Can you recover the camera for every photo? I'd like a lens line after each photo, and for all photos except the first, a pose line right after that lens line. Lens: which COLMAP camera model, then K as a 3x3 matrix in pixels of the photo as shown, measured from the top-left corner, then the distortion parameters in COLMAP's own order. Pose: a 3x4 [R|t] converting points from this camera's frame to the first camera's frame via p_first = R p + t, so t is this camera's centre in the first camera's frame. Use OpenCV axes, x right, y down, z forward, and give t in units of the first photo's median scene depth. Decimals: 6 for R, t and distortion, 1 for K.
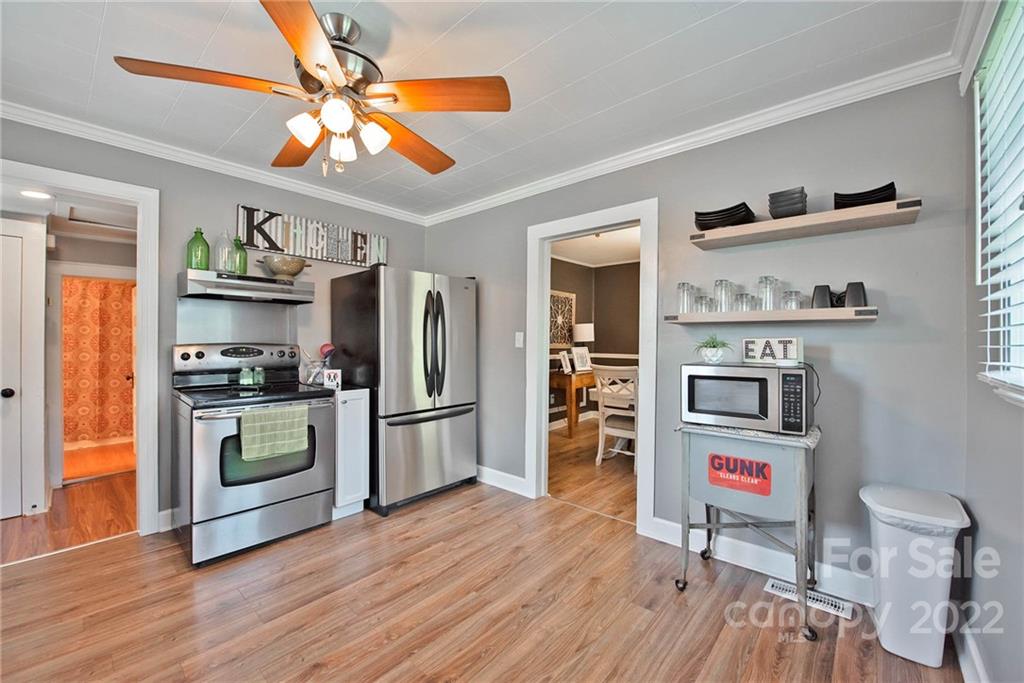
lens RADIAL K [[410.9, 0, 512.0], [0, 410.9, 341.5], [0, 0, 1]] dist [-0.000737, -0.000034]
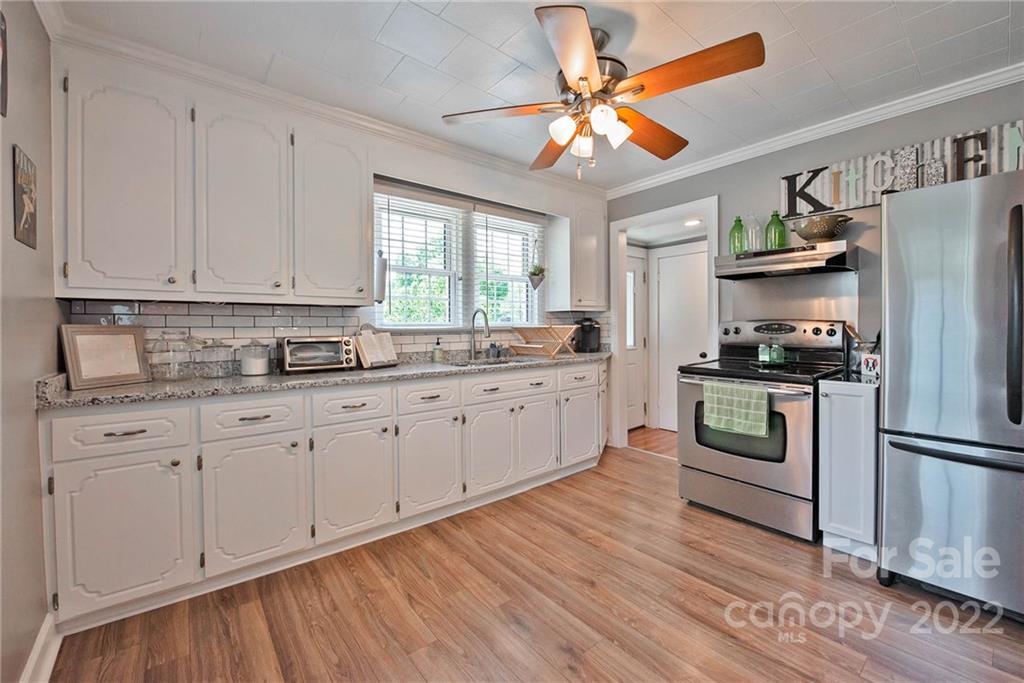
lens RADIAL K [[422.1, 0, 510.0], [0, 422.1, 328.7], [0, 0, 1]] dist [-0.000944, -0.000274]
pose [[-0.156995, 0.003947, -0.987592, 0.433096], [0.006668, 0.999973, 0.002936, 0.018580], [0.987577, -0.006124, -0.157017, 0.528154]]
